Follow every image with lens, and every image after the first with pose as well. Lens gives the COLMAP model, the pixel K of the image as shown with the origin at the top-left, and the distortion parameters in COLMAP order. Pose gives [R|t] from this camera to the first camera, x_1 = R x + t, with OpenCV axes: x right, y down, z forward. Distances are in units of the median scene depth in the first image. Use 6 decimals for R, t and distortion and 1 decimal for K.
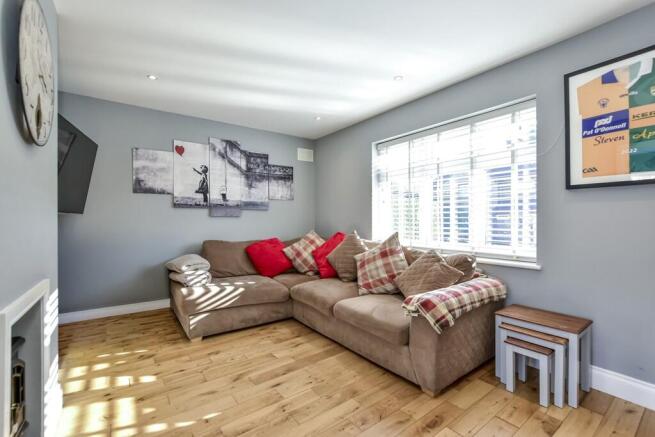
lens RADIAL K [[287.8, 0, 328.5], [0, 287.8, 218.5], [0, 0, 1]] dist [-0.005318, 0.001934]
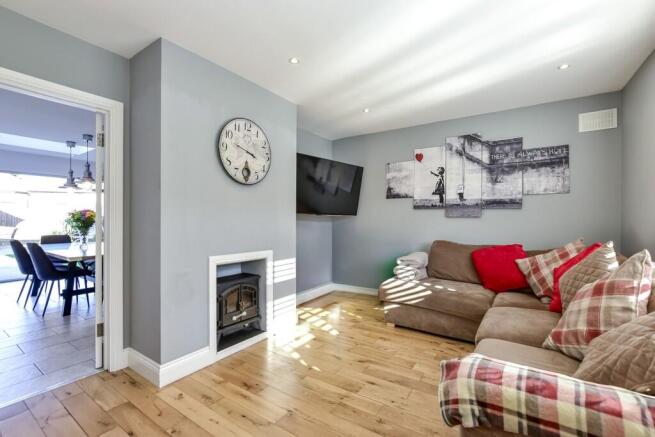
lens RADIAL K [[287.8, 0, 328.0], [0, 287.8, 219.3], [0, 0, 1]] dist [-0.005318, 0.001934]
pose [[0.345920, 0.007380, -0.938235, 0.394555], [-0.003460, 0.999972, 0.006590, -0.004328], [0.938258, 0.000966, 0.345936, 0.275494]]
